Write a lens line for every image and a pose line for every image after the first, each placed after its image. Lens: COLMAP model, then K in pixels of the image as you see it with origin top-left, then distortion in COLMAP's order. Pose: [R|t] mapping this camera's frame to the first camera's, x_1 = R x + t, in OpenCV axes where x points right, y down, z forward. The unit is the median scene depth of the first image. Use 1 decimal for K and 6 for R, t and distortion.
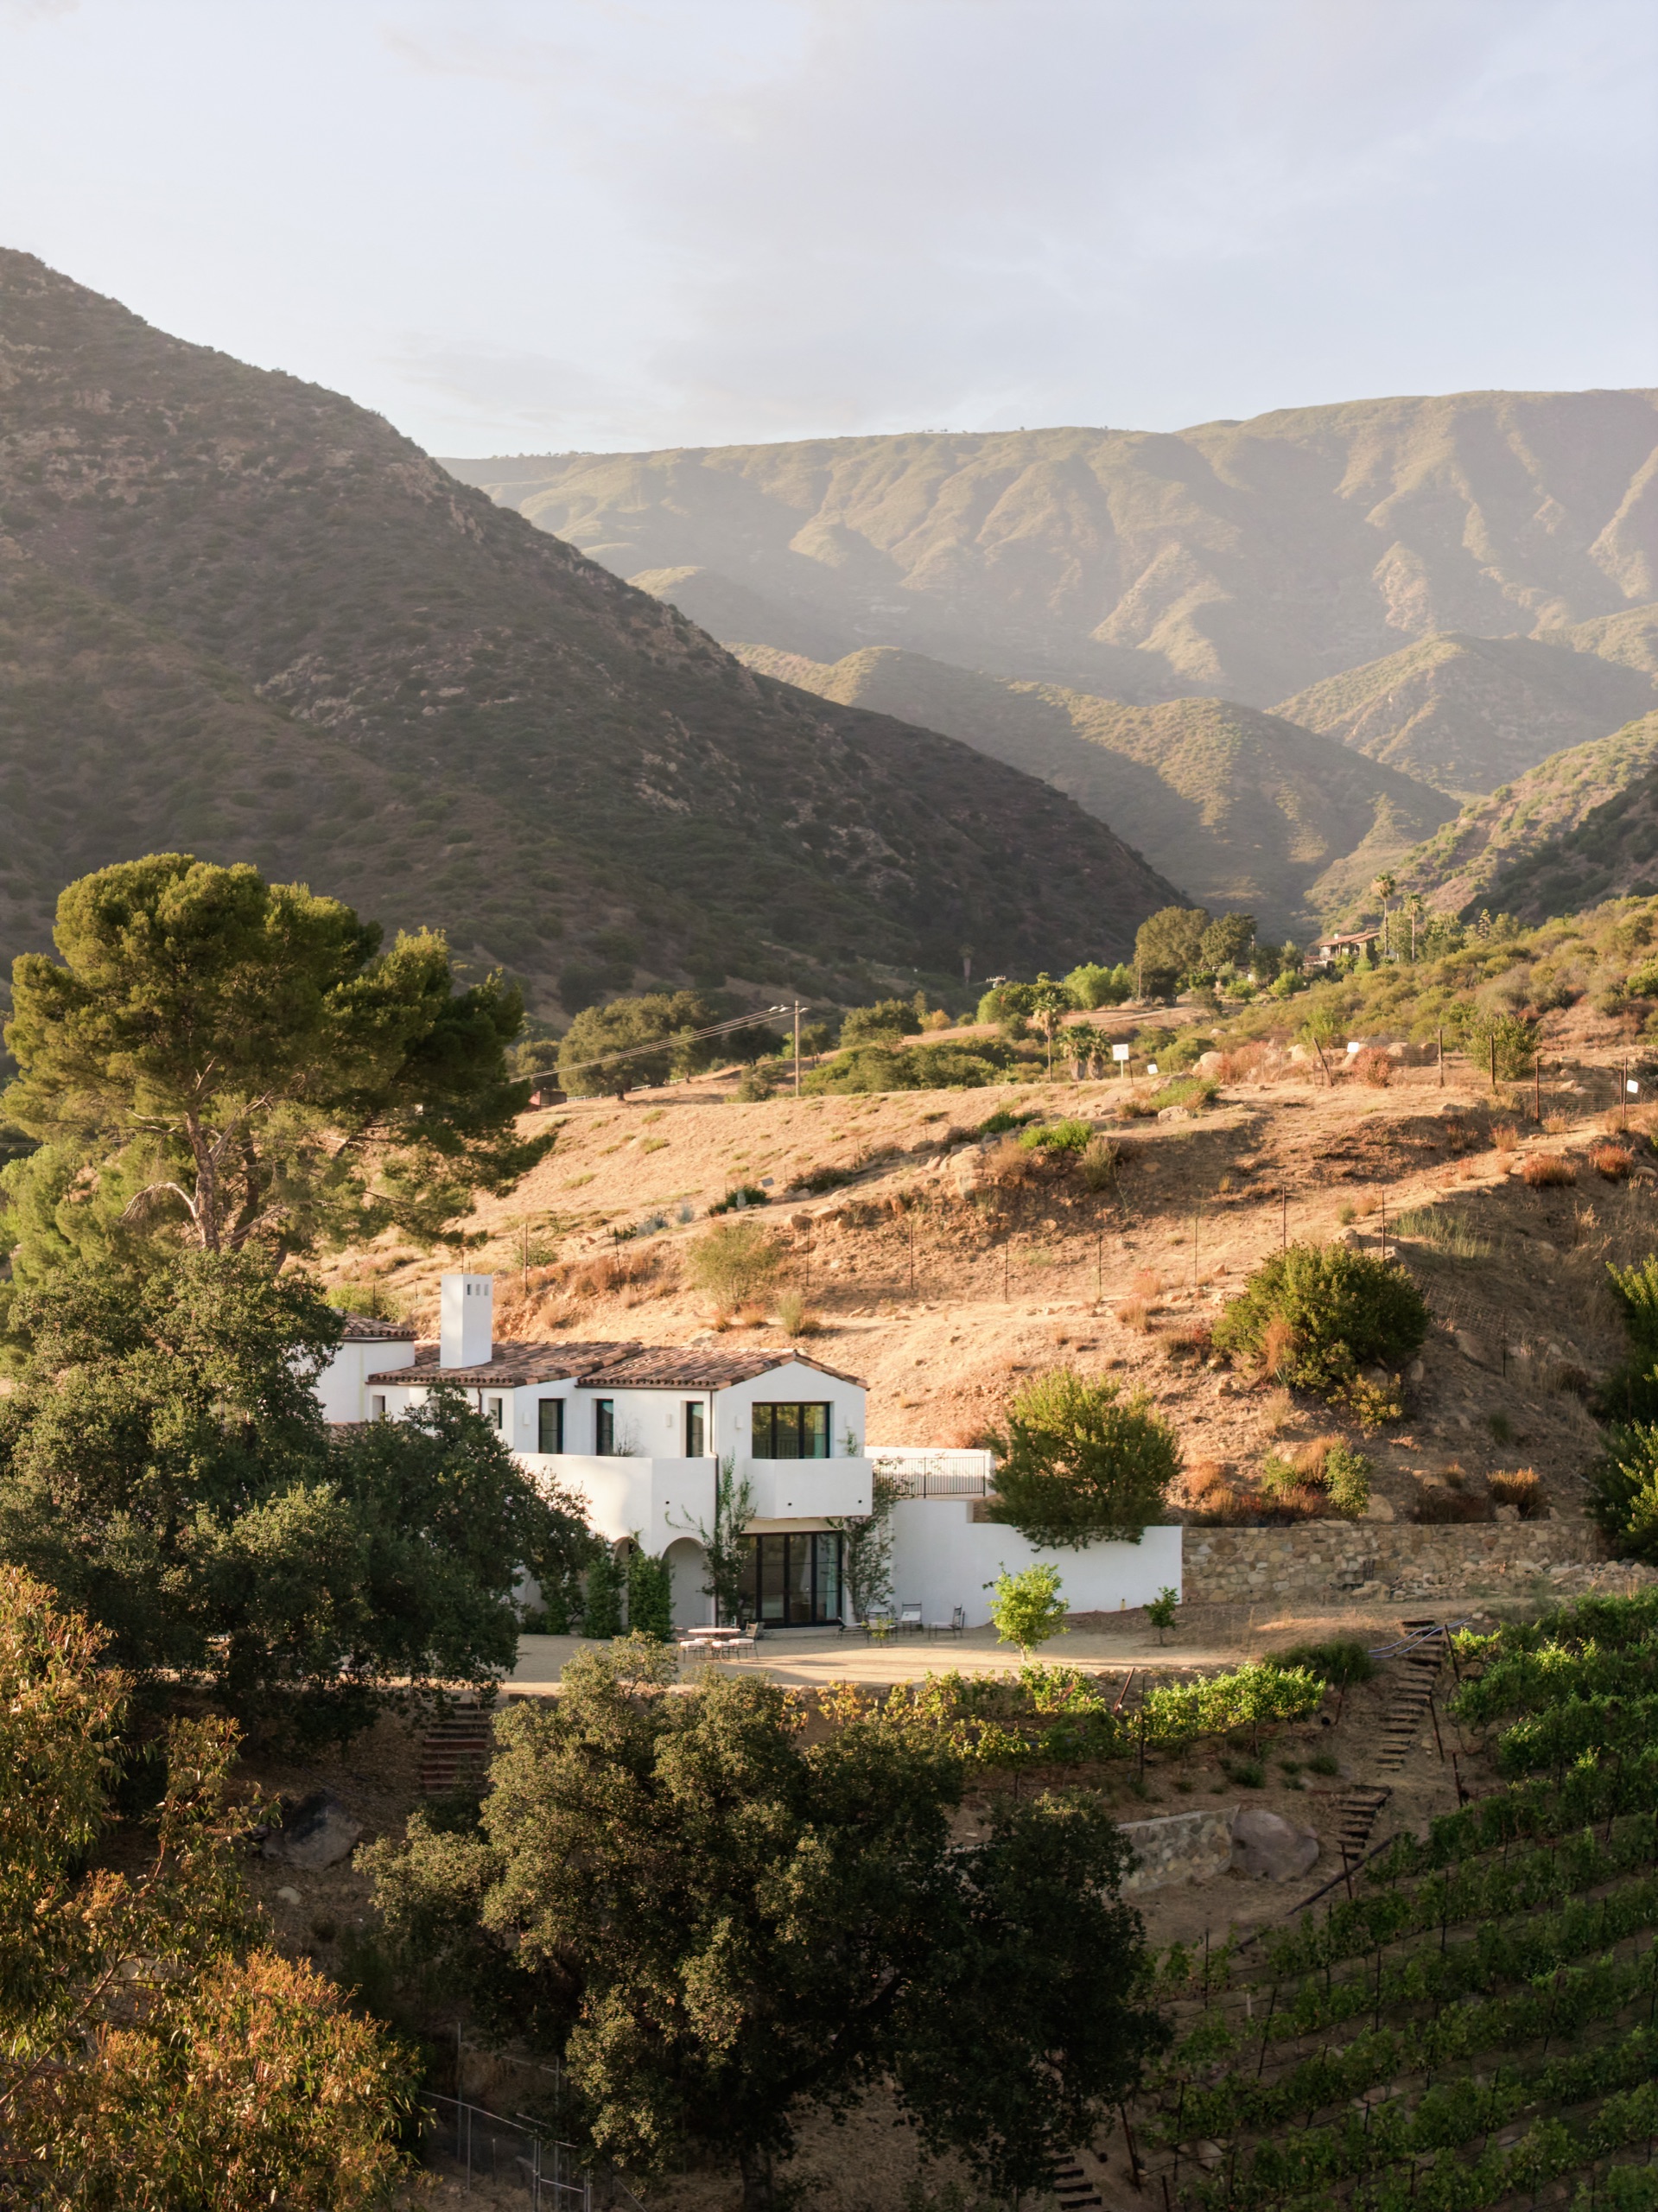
lens RADIAL K [[4409.4, 0, 825.6], [0, 4409.4, 1151.9], [0, 0, 1]] dist [-0.251435, 1.396913]
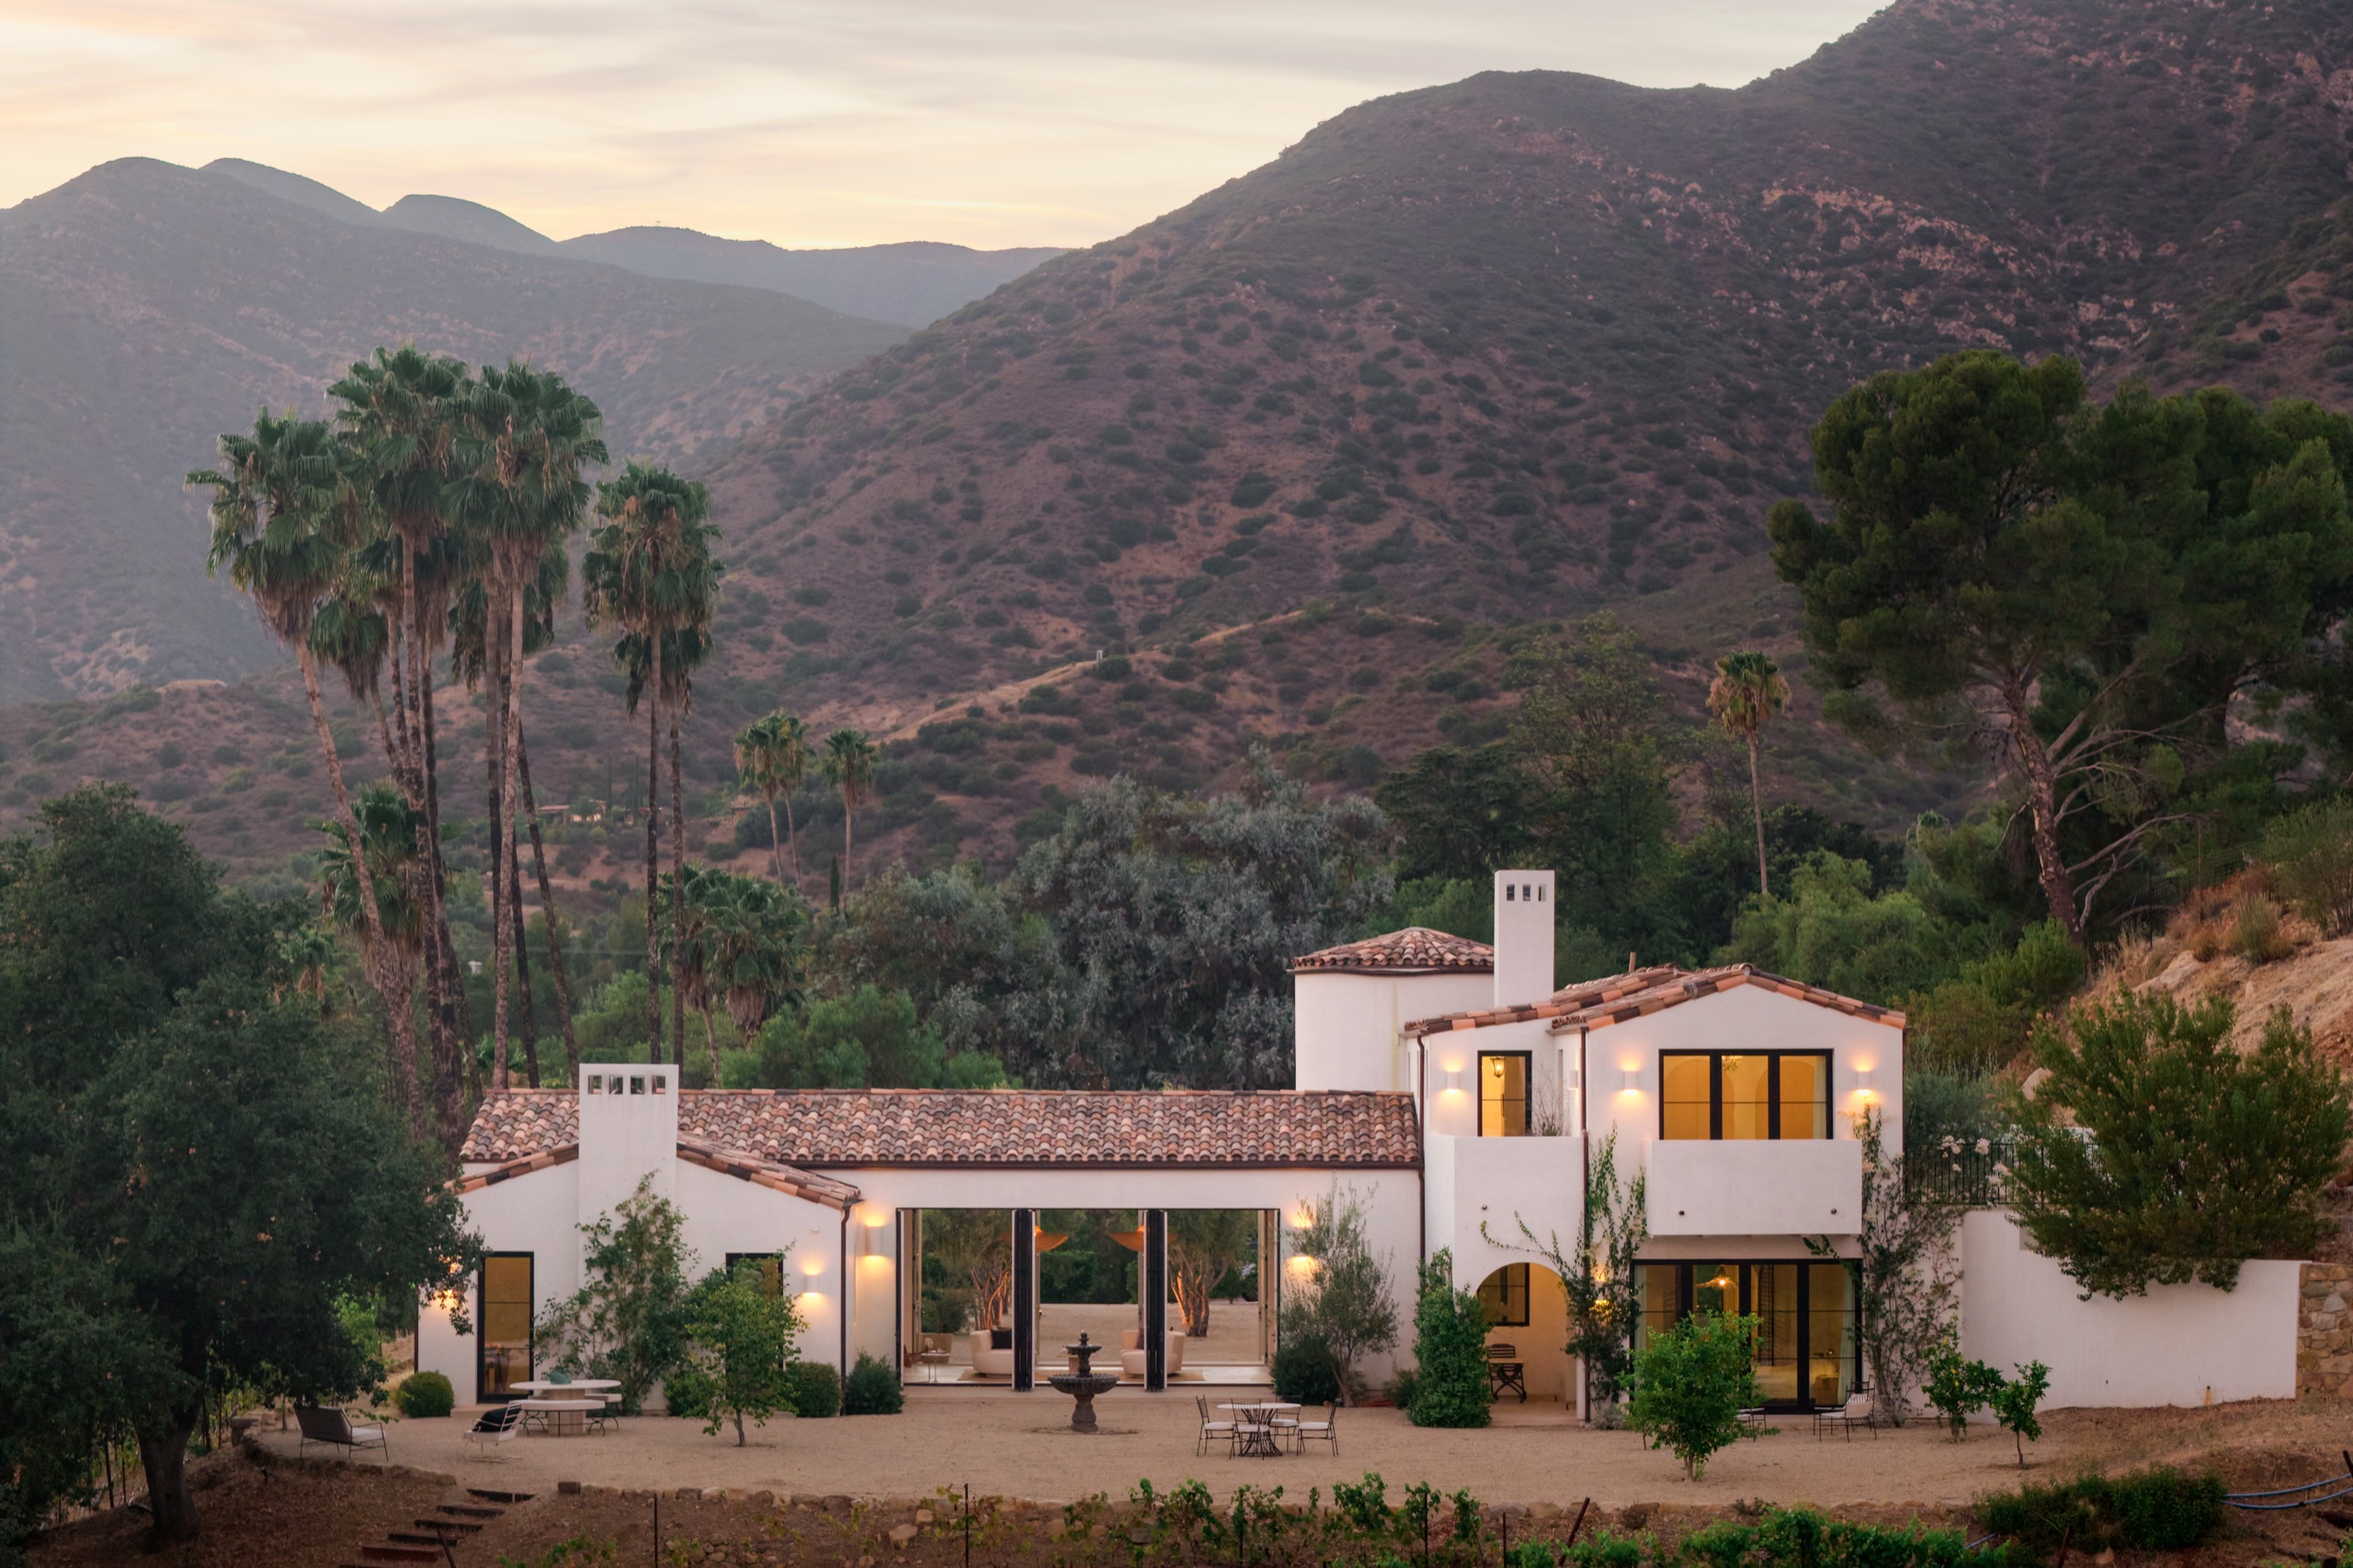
lens RADIAL K [[4704.6, 0, 1176.5], [0, 4704.6, 784.0], [0, 0, 1]] dist [-0.282416, 1.634312]
pose [[0.760963, -0.045610, -0.647191, 0.354004], [0.030096, 0.998934, -0.035011, 0.039615], [0.648097, 0.007165, 0.761524, 0.440542]]
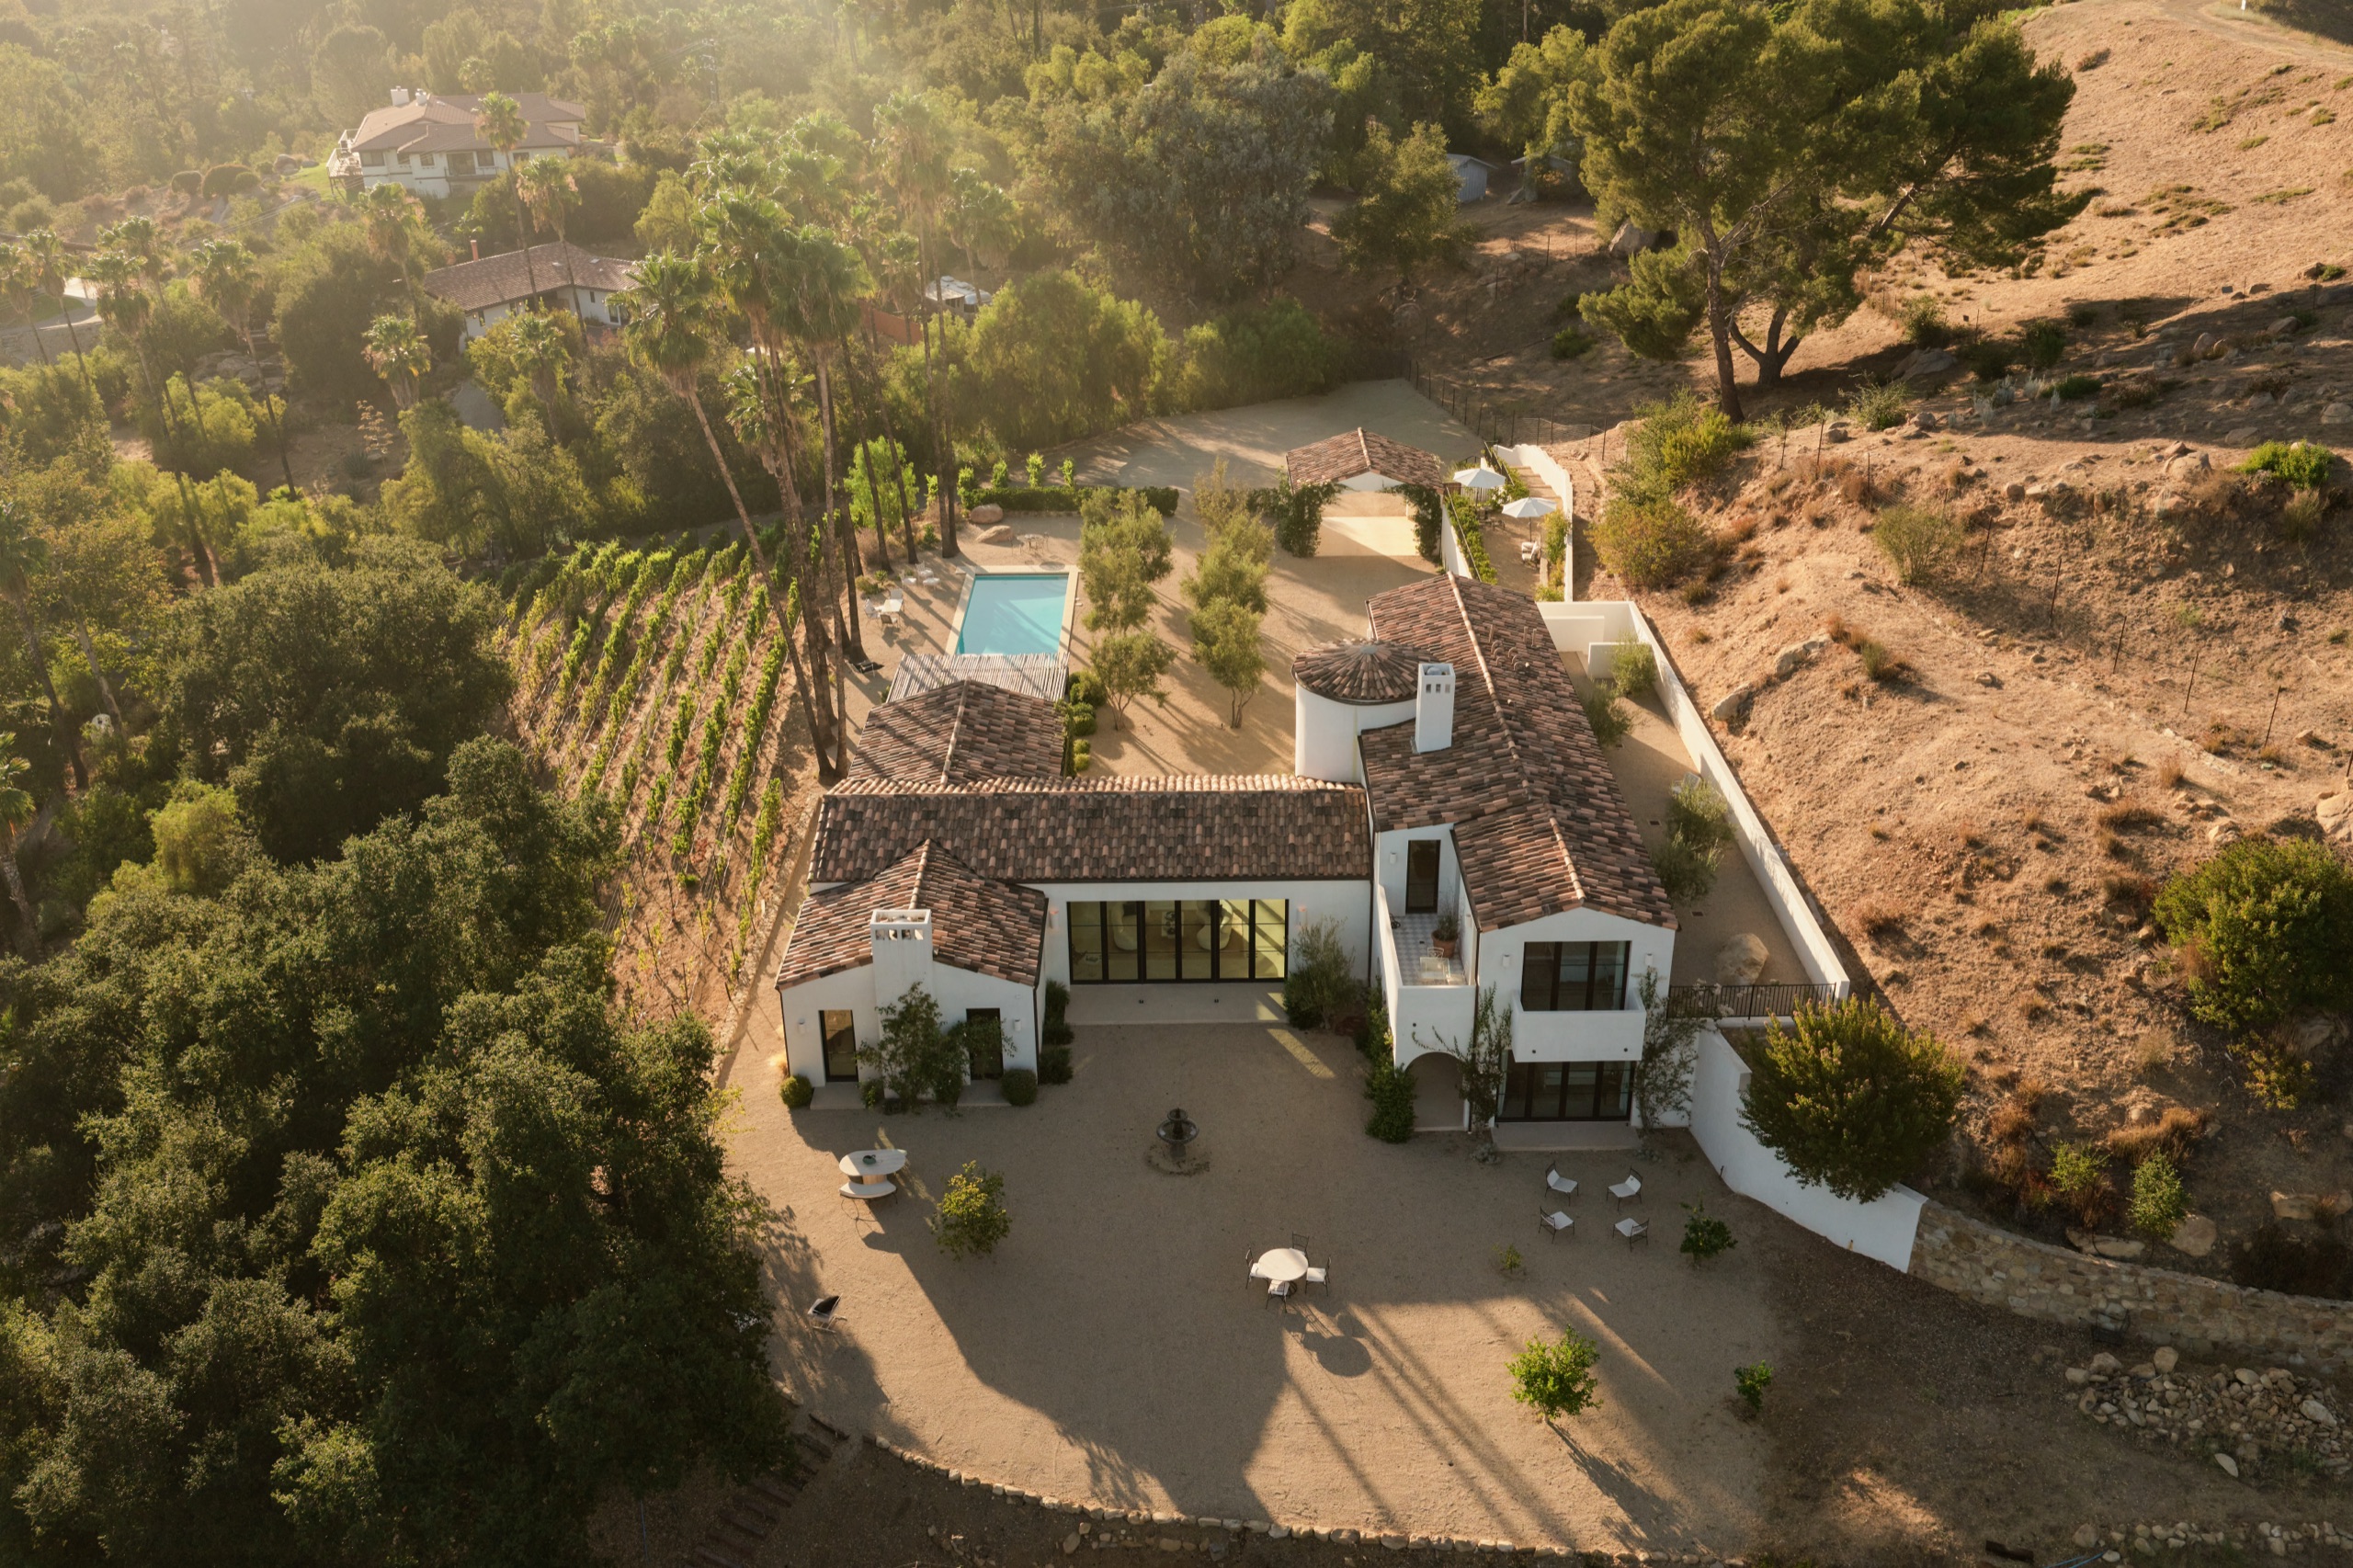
lens RADIAL K [[2022.0, 0, 1214.5], [0, 2022.0, 768.7], [0, 0, 1]] dist [0.008351, -0.013239]
pose [[0.762339, 0.272743, -0.586899, 0.188667], [0.032289, 0.889701, 0.455401, -0.190856], [0.646372, -0.366120, 0.669447, 0.638891]]
